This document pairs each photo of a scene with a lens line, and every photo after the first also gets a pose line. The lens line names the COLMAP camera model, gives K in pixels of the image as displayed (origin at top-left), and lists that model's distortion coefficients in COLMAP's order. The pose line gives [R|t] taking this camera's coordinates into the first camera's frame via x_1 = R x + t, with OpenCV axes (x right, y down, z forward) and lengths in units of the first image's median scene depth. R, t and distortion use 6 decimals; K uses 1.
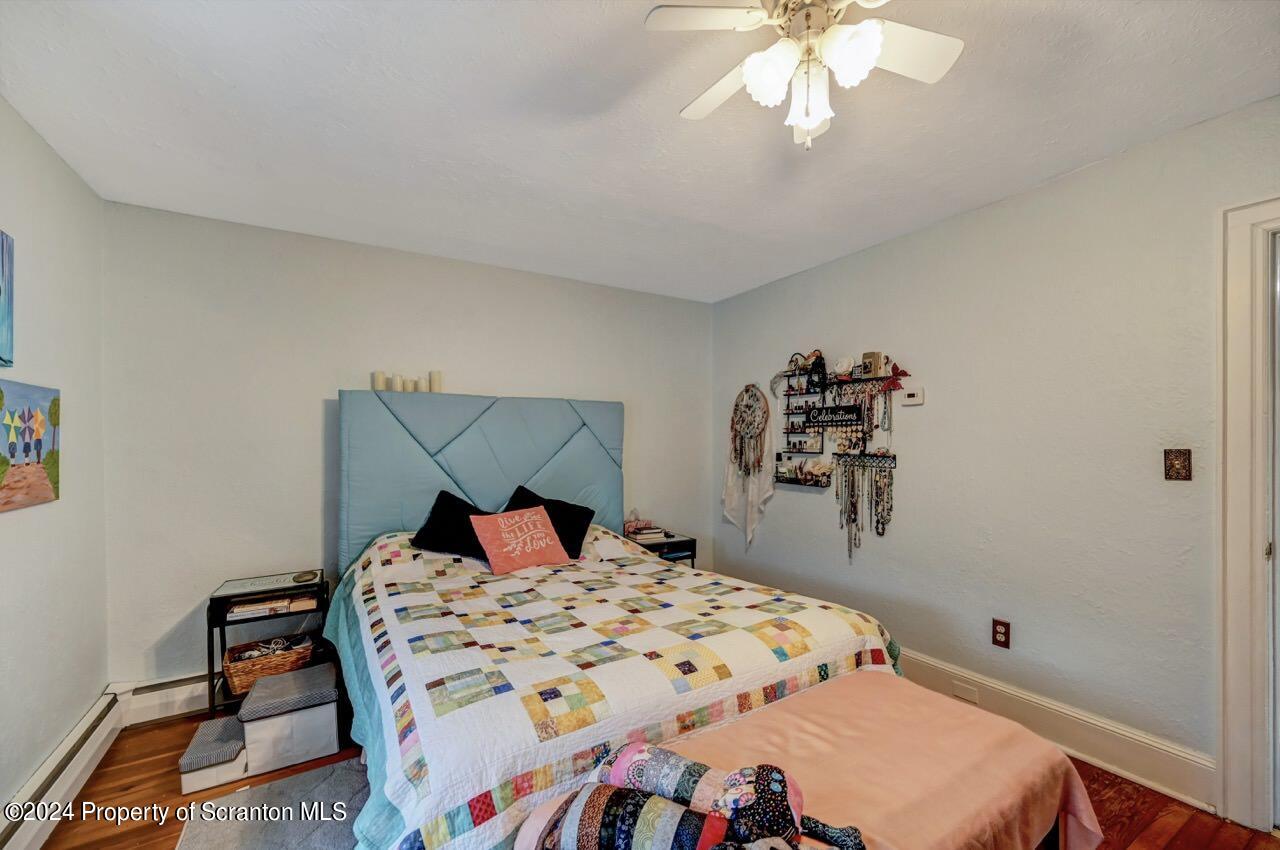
lens RADIAL K [[511.0, 0, 641.4], [0, 511.0, 431.8], [0, 0, 1]] dist [-0.000594, -0.000243]
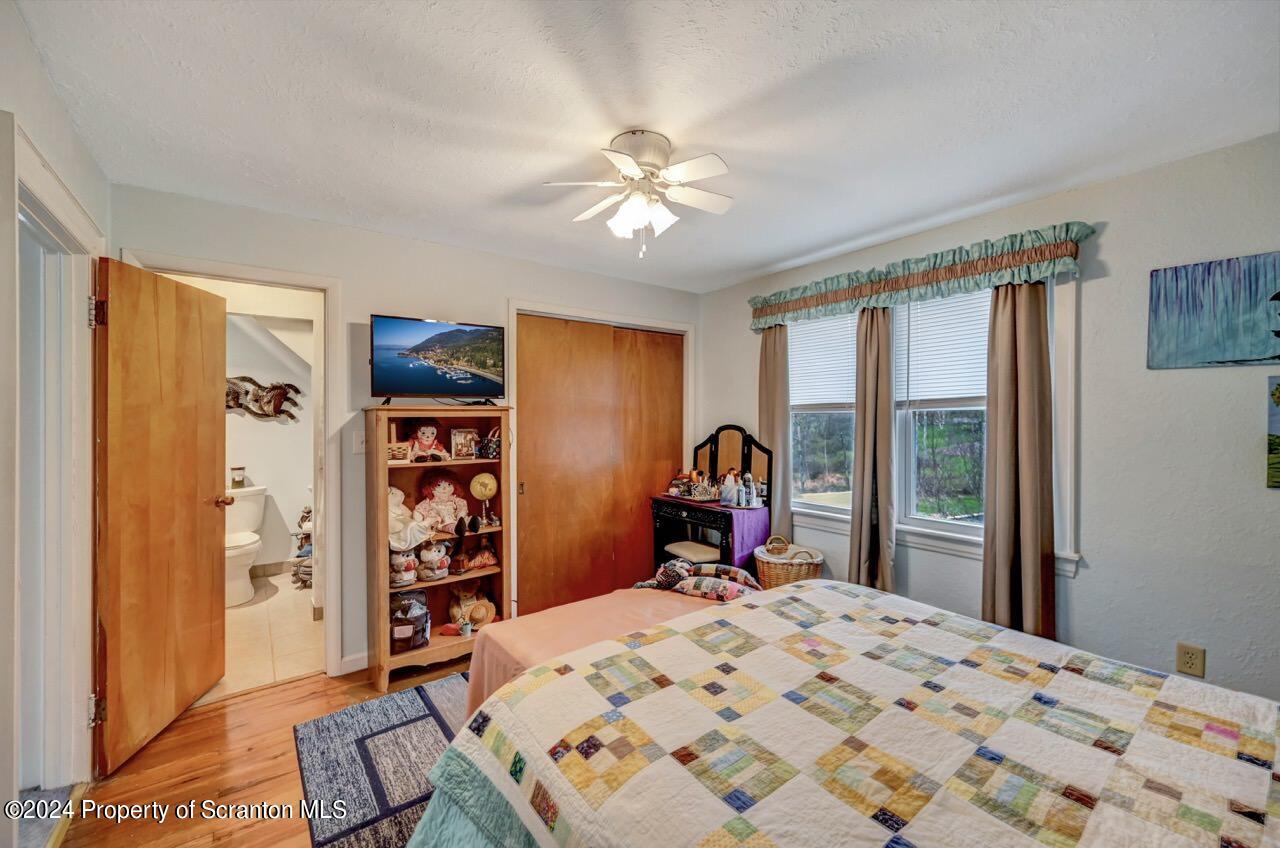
lens RADIAL K [[511.0, 0, 637.2], [0, 511.0, 426.1], [0, 0, 1]] dist [-0.000594, -0.000243]
pose [[-0.994892, 0.007545, -0.100663, 0.305377], [0.007778, 0.999968, -0.001924, 0.001563], [0.100645, -0.002697, -0.994919, 1.613885]]
